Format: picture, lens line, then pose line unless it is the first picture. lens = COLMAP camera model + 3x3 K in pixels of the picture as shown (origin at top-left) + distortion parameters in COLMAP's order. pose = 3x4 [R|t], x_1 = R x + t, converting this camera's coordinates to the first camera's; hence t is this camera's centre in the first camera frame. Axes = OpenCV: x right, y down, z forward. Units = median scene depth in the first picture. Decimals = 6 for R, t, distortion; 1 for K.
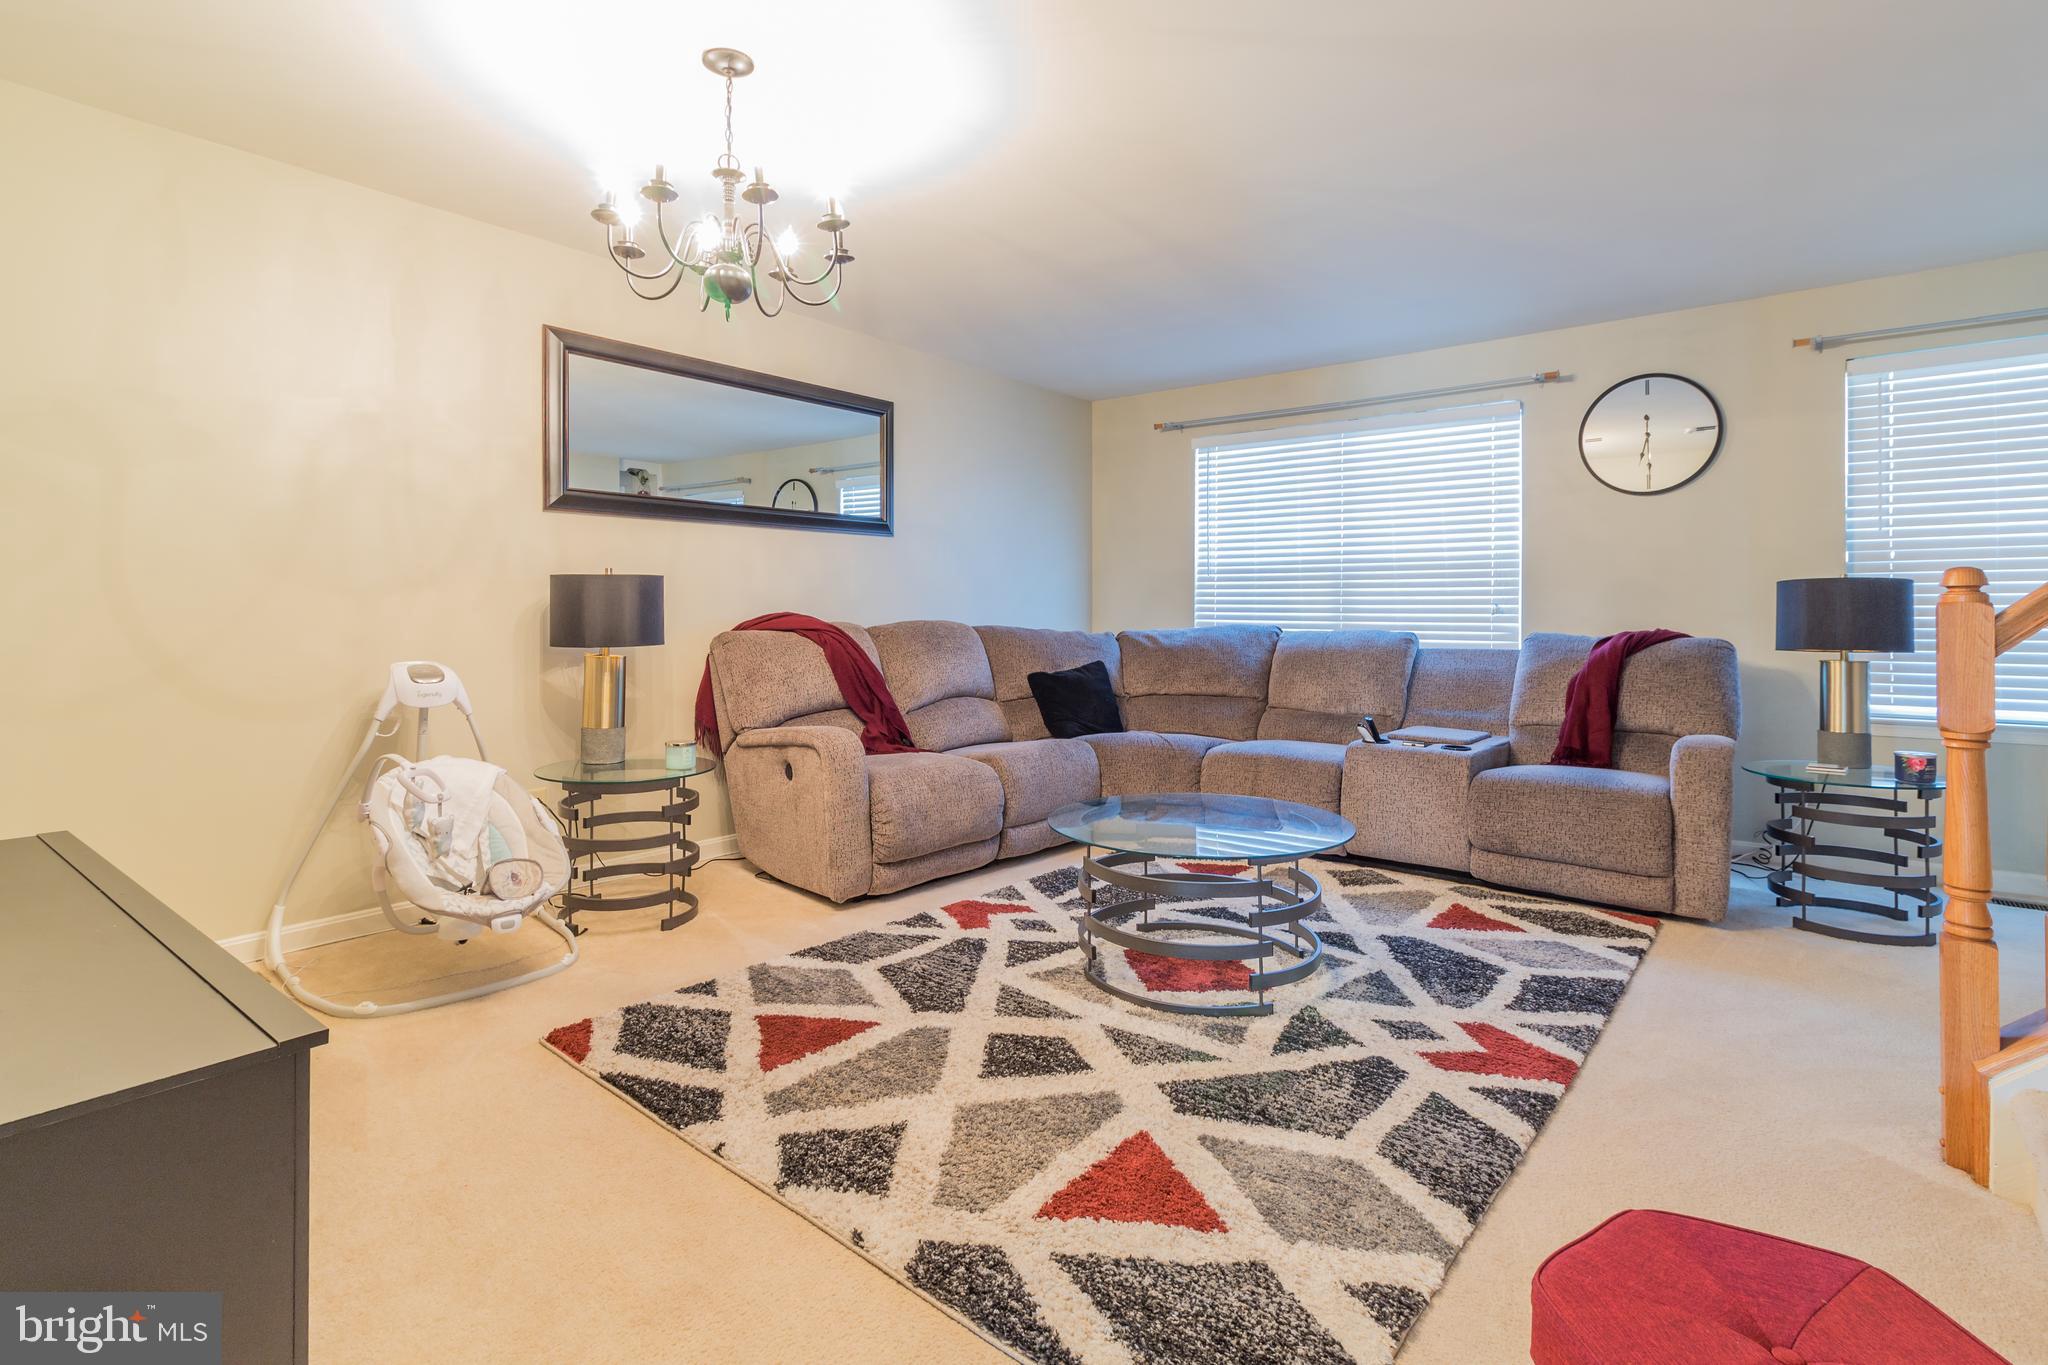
lens RADIAL K [[951.9, 0, 1026.5], [0, 951.9, 624.8], [0, 0, 1]] dist [0.000235, -0.000289]
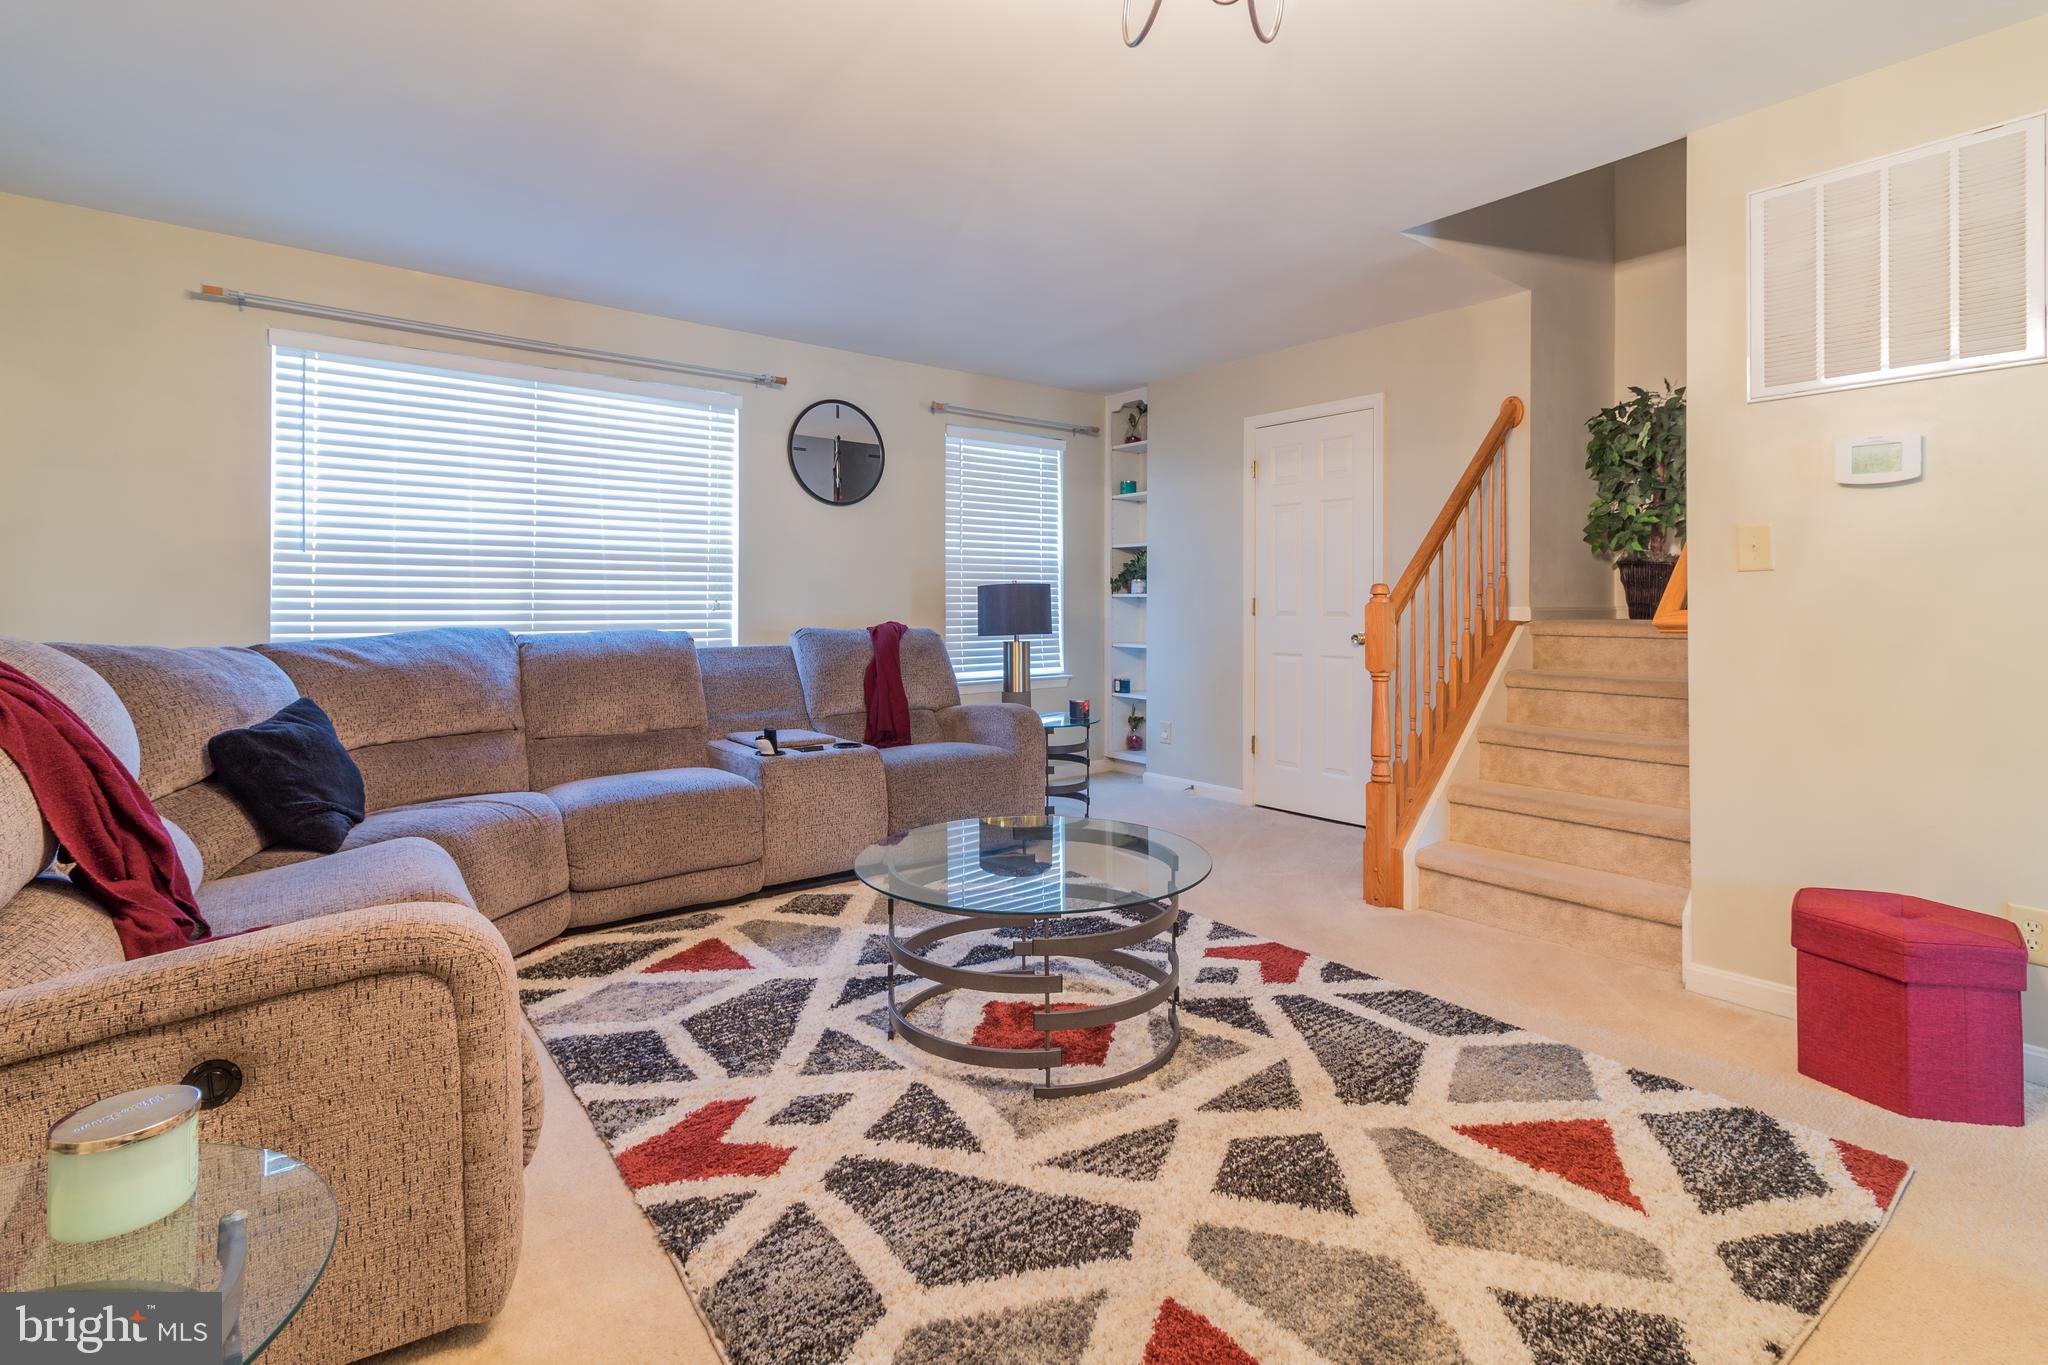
lens RADIAL K [[951.9, 0, 1026.5], [0, 951.9, 624.8], [0, 0, 1]] dist [0.000235, -0.000289]
pose [[0.244799, -0.021525, 0.969335, -0.545562], [0.015897, 0.999708, 0.018184, -0.013594], [-0.969443, 0.010958, 0.245070, 0.679635]]
